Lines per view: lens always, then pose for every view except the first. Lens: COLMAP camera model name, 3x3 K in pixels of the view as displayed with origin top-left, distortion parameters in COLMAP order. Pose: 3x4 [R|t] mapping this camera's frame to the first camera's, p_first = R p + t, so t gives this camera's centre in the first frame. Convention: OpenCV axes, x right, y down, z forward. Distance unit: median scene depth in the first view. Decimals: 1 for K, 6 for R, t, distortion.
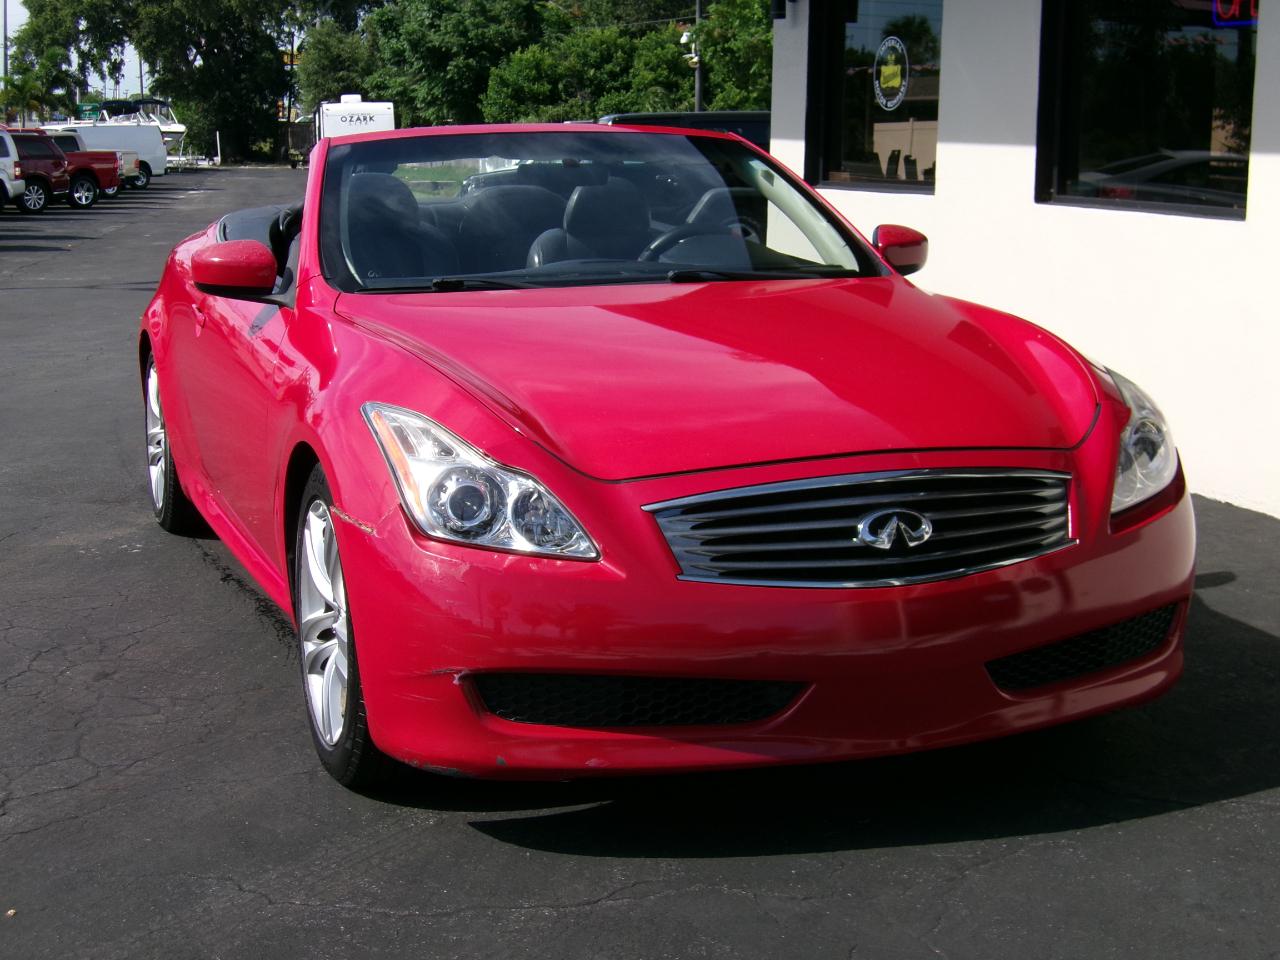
lens RADIAL K [[1953.3, 0, 643.8], [0, 1953.3, 524.2], [0, 0, 1]] dist [-0.125803, 0.011256]
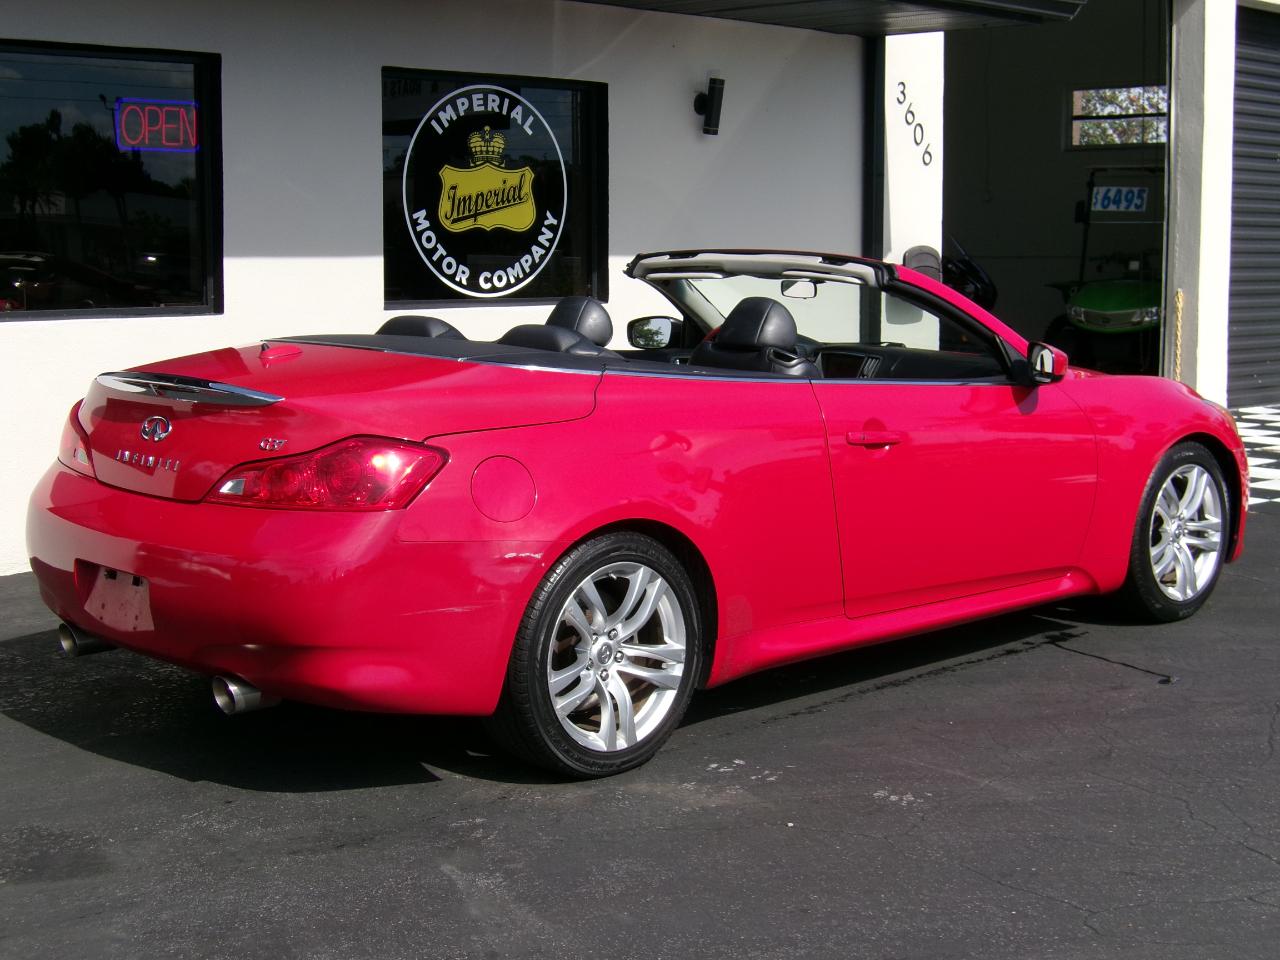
lens RADIAL K [[1953.3, 0, 643.8], [0, 1953.3, 524.2], [0, 0, 1]] dist [-0.125803, 0.011256]
pose [[-0.397444, -0.144744, 0.906139, -0.123501], [0.173559, 0.957800, 0.229122, -0.035343], [-0.901063, 0.248332, -0.355550, 0.163555]]
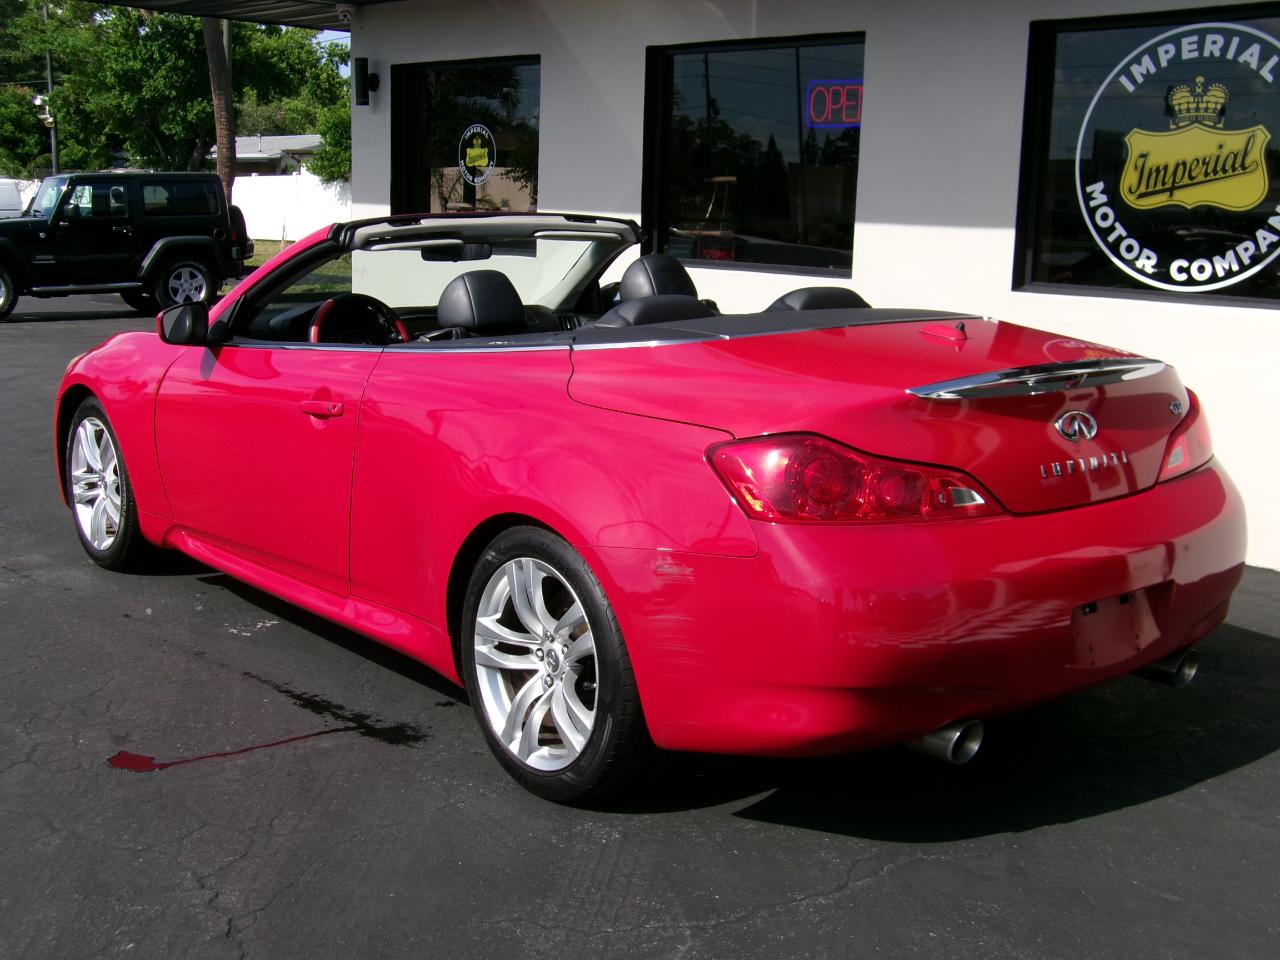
lens RADIAL K [[1561.9, 0, 641.6], [0, 1561.9, 501.7], [0, 0, 1]] dist [-0.056462, 0.152852]
pose [[0.917323, -0.066853, 0.392491, -0.032852], [0.065707, 0.997705, 0.016371, -0.004354], [-0.392684, 0.010772, 0.919610, 0.010468]]
